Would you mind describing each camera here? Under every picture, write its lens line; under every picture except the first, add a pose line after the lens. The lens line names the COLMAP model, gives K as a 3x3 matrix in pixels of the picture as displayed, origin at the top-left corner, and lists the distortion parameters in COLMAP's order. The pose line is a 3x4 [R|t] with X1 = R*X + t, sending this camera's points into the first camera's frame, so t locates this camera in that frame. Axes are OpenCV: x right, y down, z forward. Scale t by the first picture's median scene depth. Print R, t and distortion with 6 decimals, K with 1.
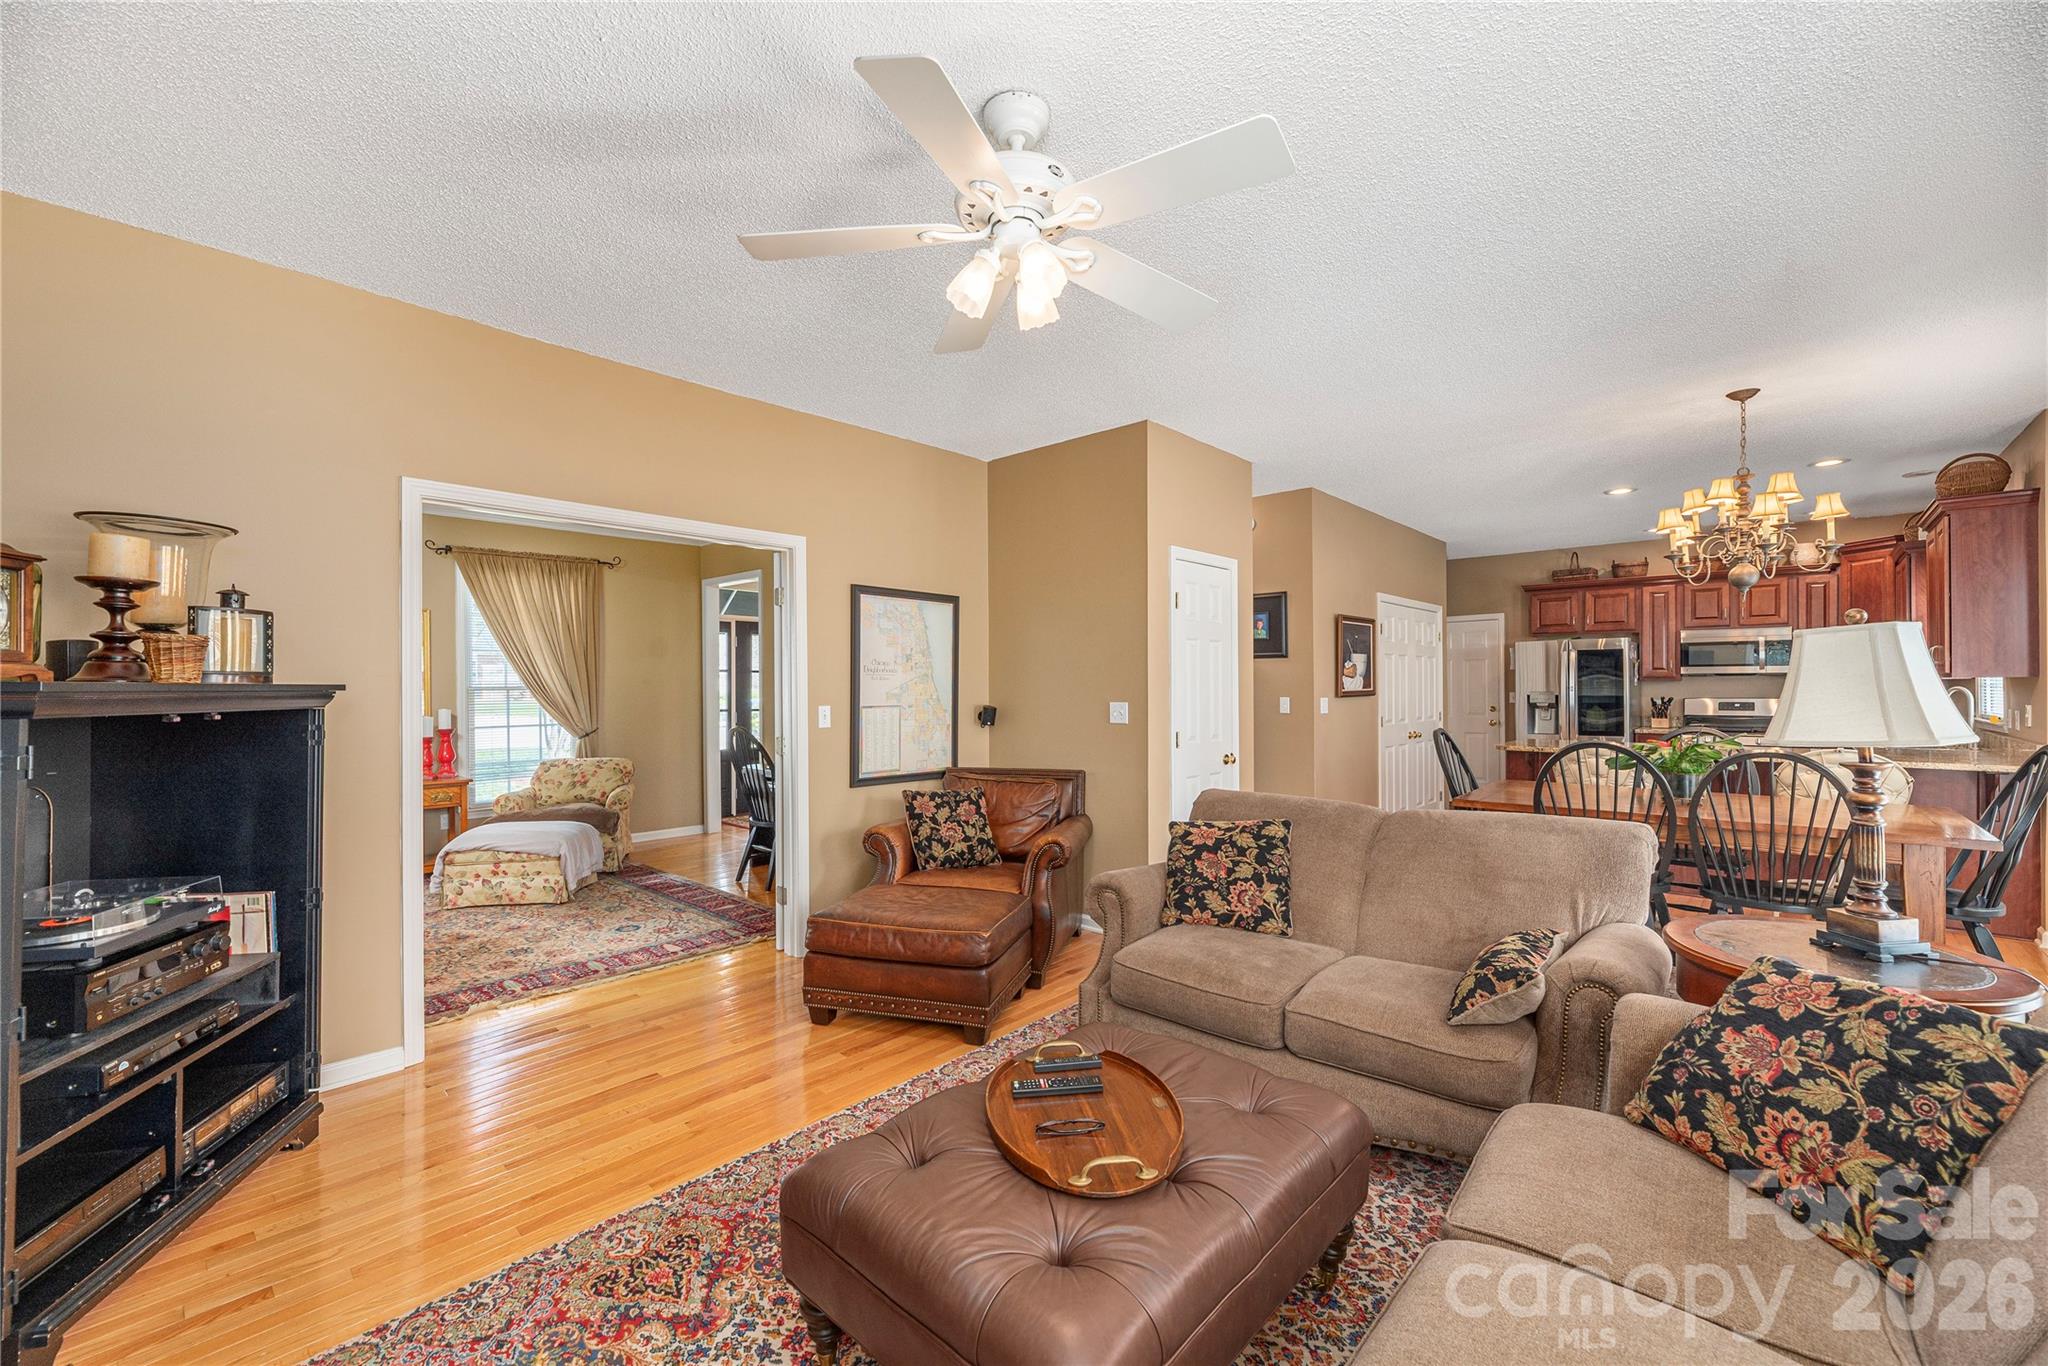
lens RADIAL K [[842.7, 0, 1015.3], [0, 842.7, 678.7], [0, 0, 1]] dist [-0.000268, 0.000909]
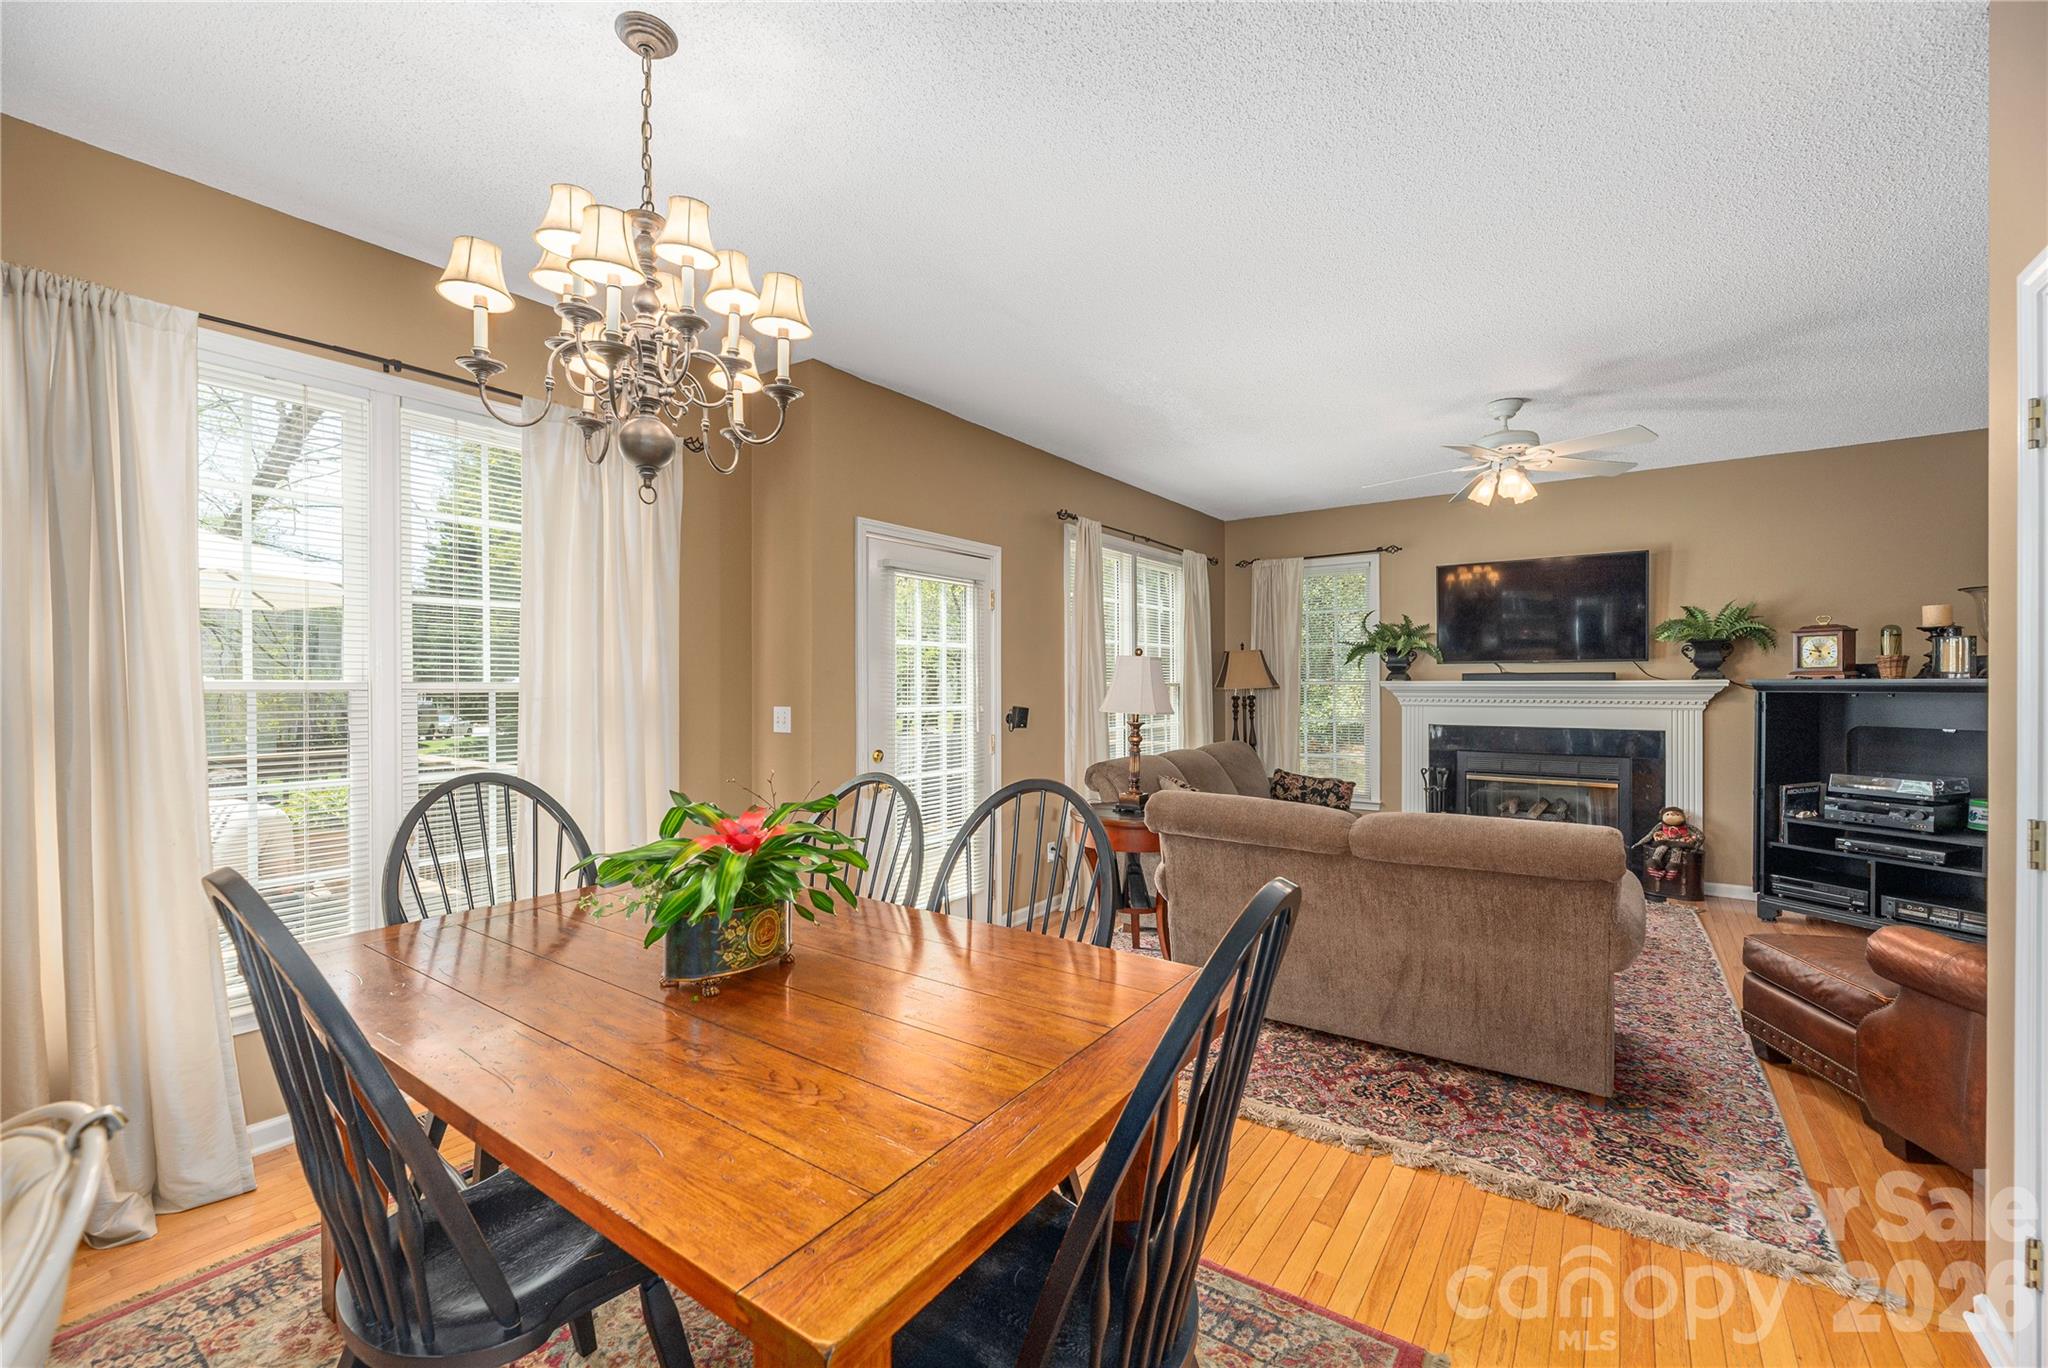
lens RADIAL K [[842.7, 0, 1026.8], [0, 842.7, 689.7], [0, 0, 1]] dist [-0.000268, 0.000909]
pose [[-0.991754, 0.008784, -0.127851, 0.962631], [0.008755, 0.999961, 0.000792, 0.007920], [0.127853, -0.000334, -0.991793, 1.957922]]
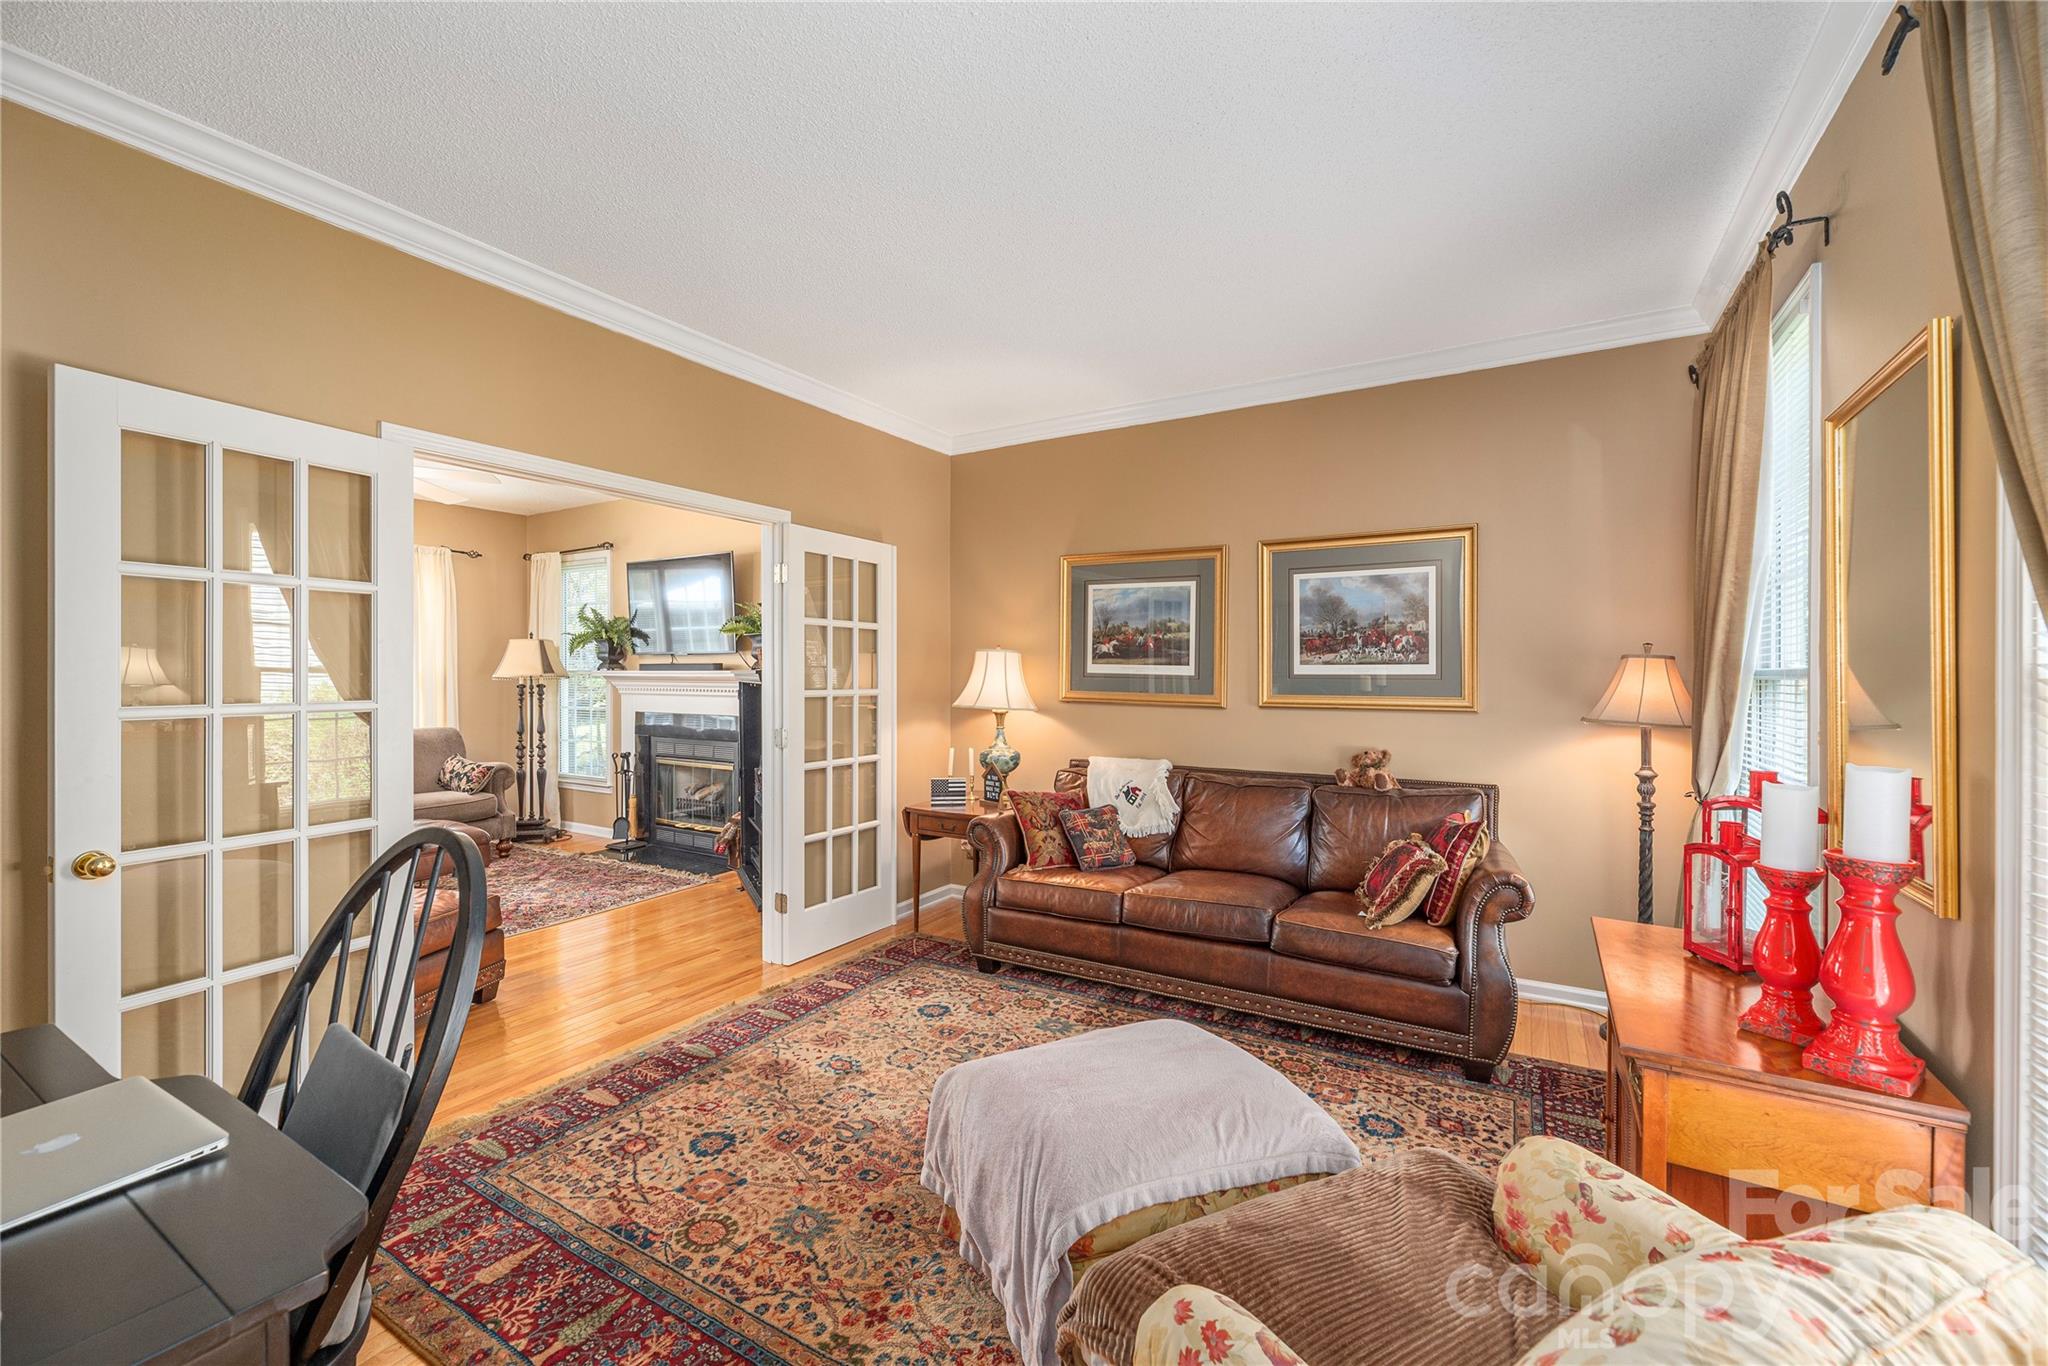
lens RADIAL K [[842.7, 0, 1005.1], [0, 842.7, 681.9], [0, 0, 1]] dist [-0.000268, 0.000909]
pose [[-0.981038, 0.004146, -0.193773, -0.823097], [0.003666, 0.999989, 0.002836, 0.023593], [0.193782, 0.002072, -0.981042, 2.363716]]
